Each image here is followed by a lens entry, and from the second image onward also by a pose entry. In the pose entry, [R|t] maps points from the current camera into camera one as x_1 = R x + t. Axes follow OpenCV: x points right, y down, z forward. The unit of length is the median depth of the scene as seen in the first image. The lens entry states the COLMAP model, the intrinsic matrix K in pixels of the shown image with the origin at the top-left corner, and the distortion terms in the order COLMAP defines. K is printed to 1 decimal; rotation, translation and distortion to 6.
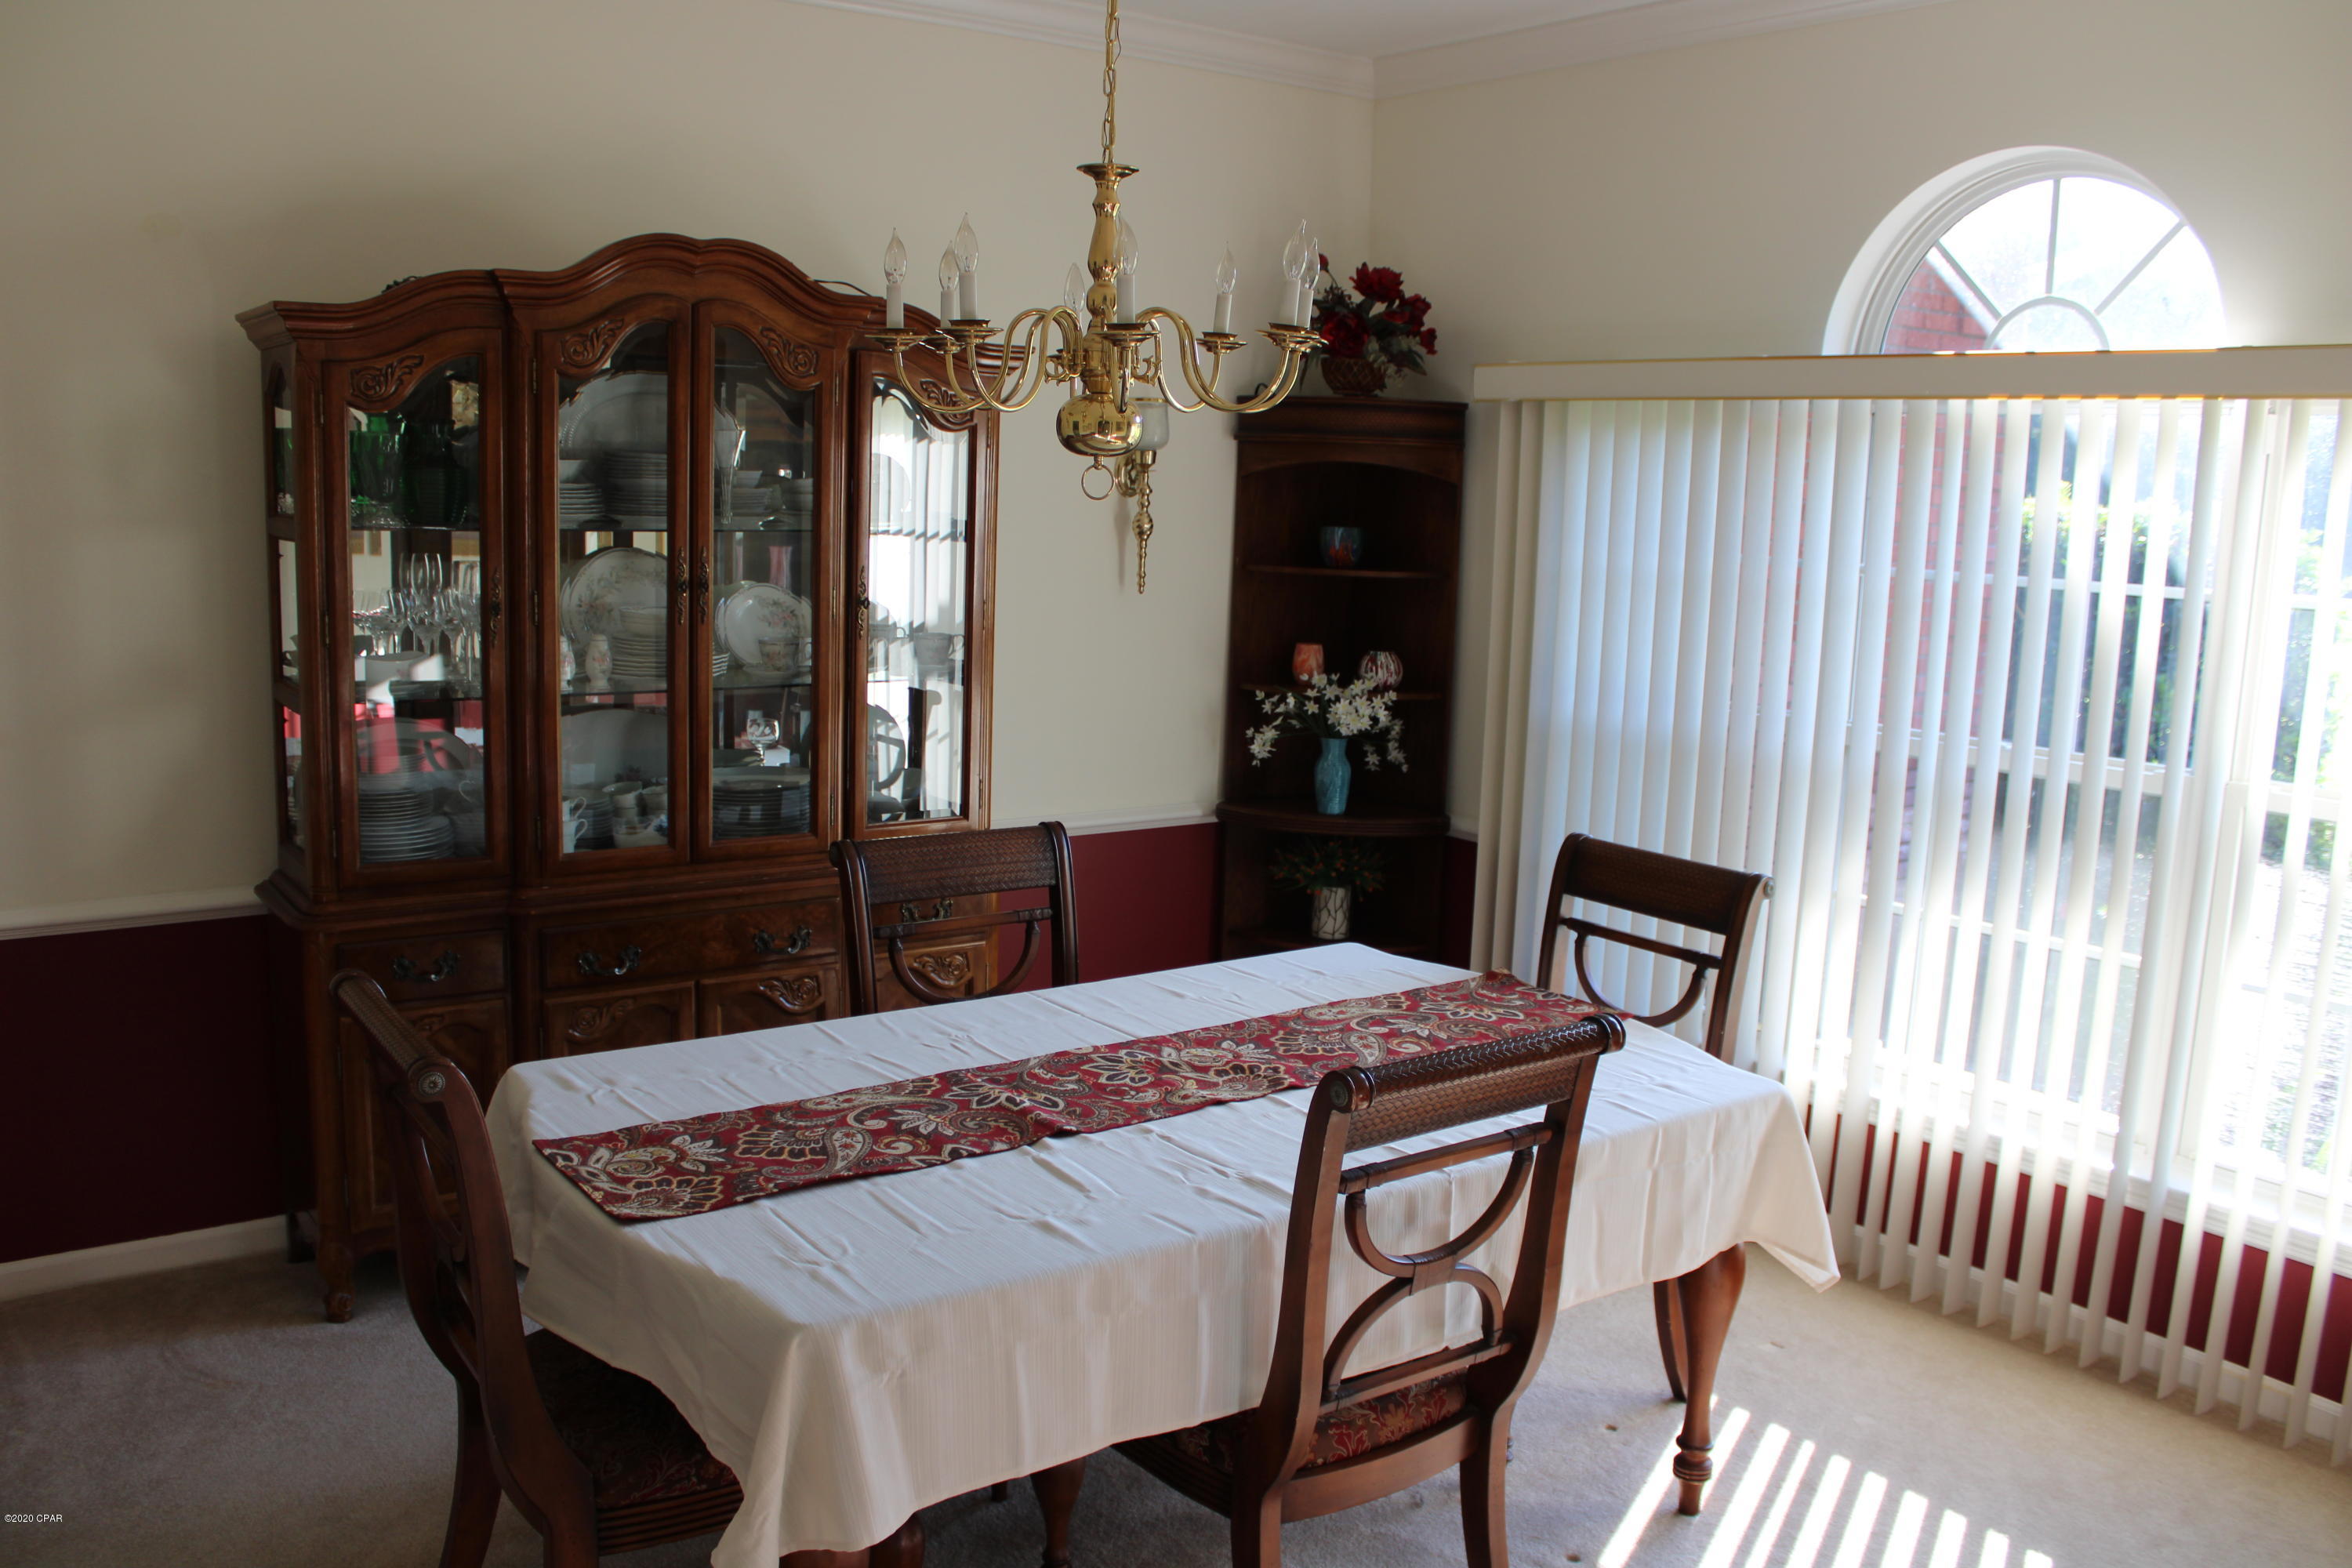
lens RADIAL K [[1958.4, 0, 1176.6], [0, 1958.4, 772.6], [0, 0, 1]] dist [-0.132531, 0.061888]
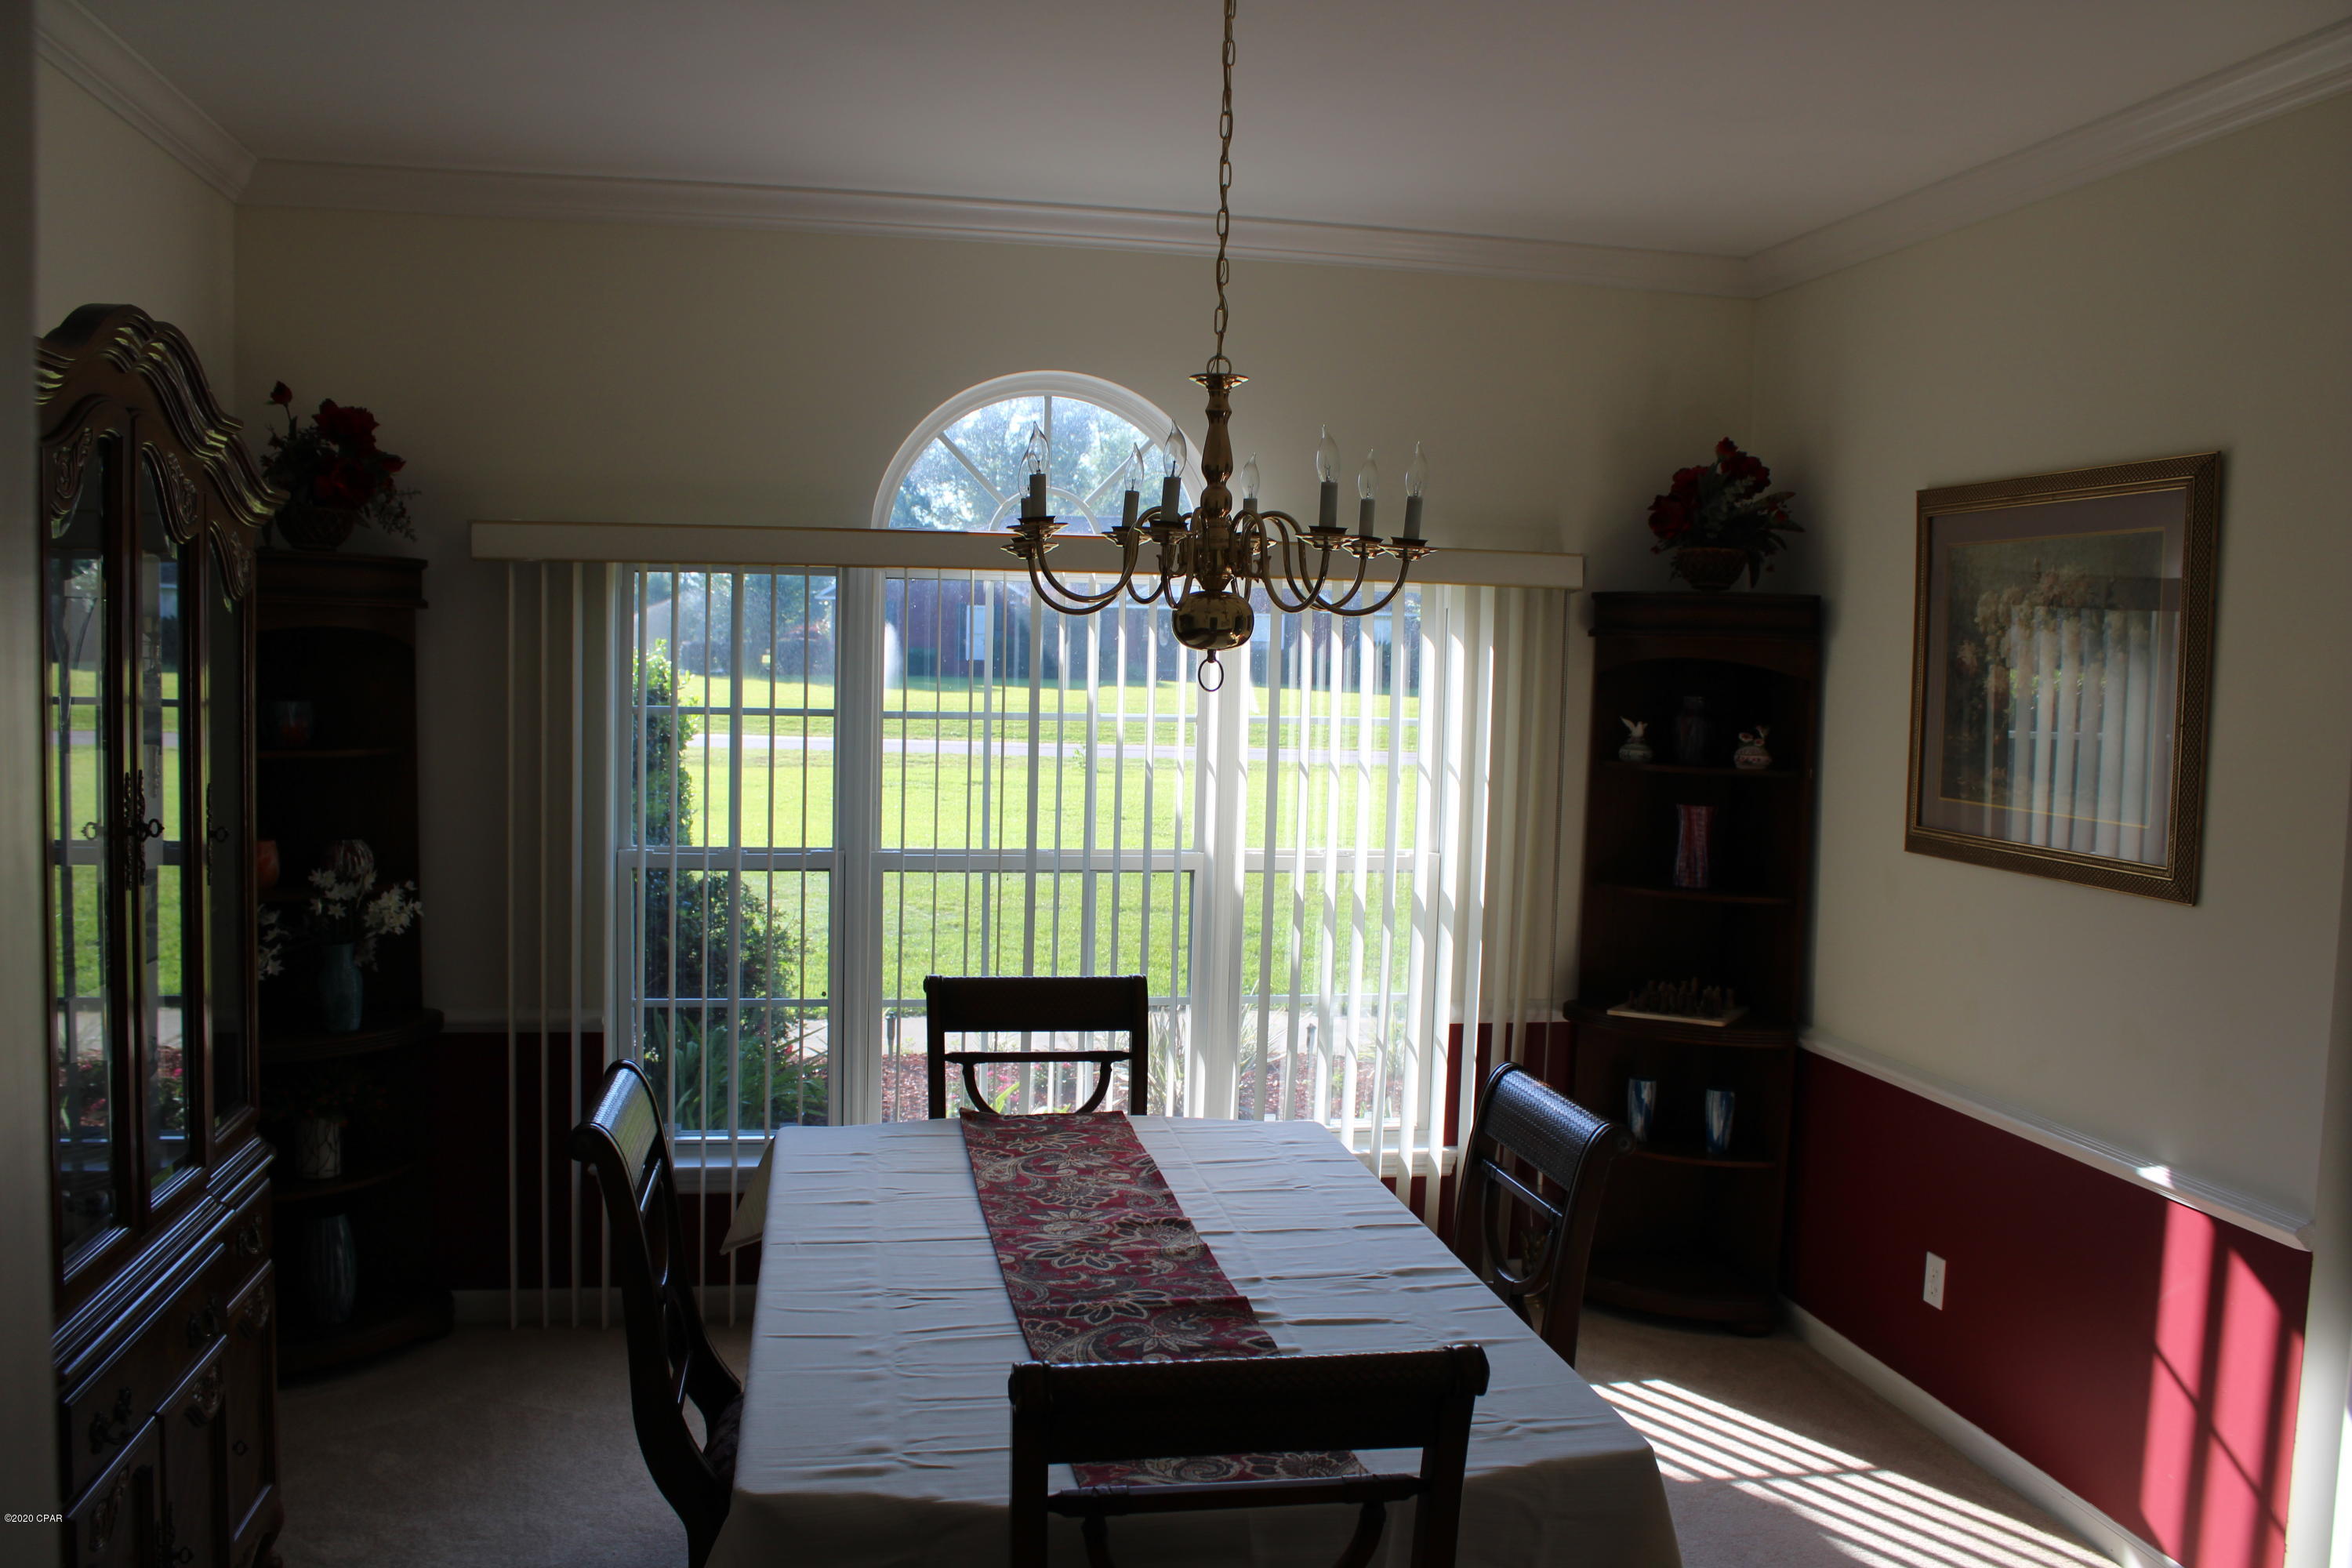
lens RADIAL K [[1958.4, 0, 1177.3], [0, 1958.4, 796.5], [0, 0, 1]] dist [-0.132531, 0.061888]
pose [[0.420738, -0.083223, 0.903357, -0.801983], [0.125558, 0.991542, 0.032869, -0.097574], [-0.898451, 0.099594, 0.427628, 0.461599]]
